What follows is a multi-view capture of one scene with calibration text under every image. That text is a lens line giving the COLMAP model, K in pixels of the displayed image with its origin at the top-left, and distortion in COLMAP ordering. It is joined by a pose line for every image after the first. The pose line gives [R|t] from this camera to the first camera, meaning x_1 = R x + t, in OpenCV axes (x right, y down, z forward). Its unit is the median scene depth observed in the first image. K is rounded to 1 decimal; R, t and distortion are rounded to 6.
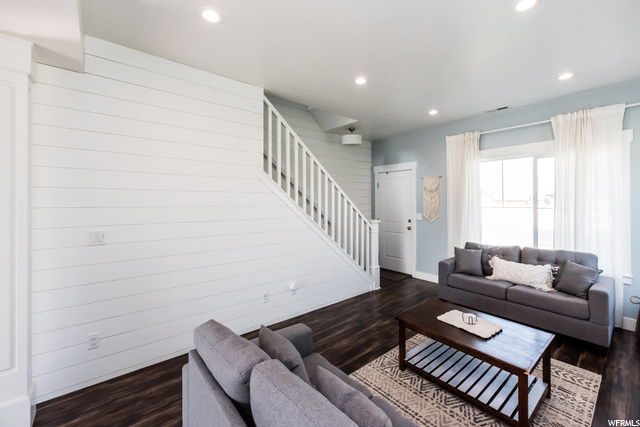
lens RADIAL K [[259.8, 0, 313.1], [0, 259.8, 204.4], [0, 0, 1]] dist [0.001933, 0.000974]
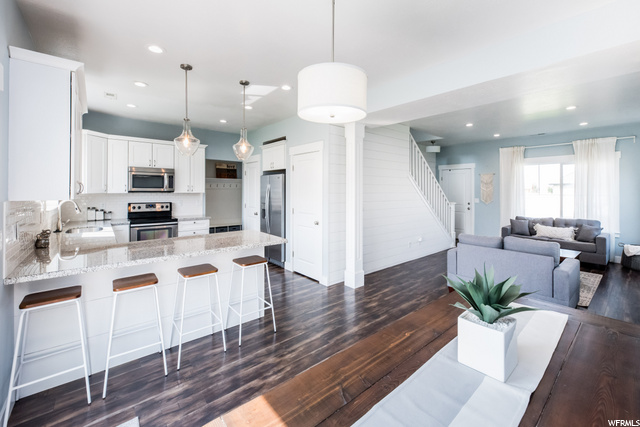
lens RADIAL K [[259.8, 0, 305.2], [0, 259.8, 192.4], [0, 0, 1]] dist [0.001933, 0.000974]
pose [[0.999875, 0.003395, -0.015416, -0.770510], [-0.003373, 0.999993, 0.001435, 0.001931], [0.015421, -0.001383, 0.999880, -0.696423]]
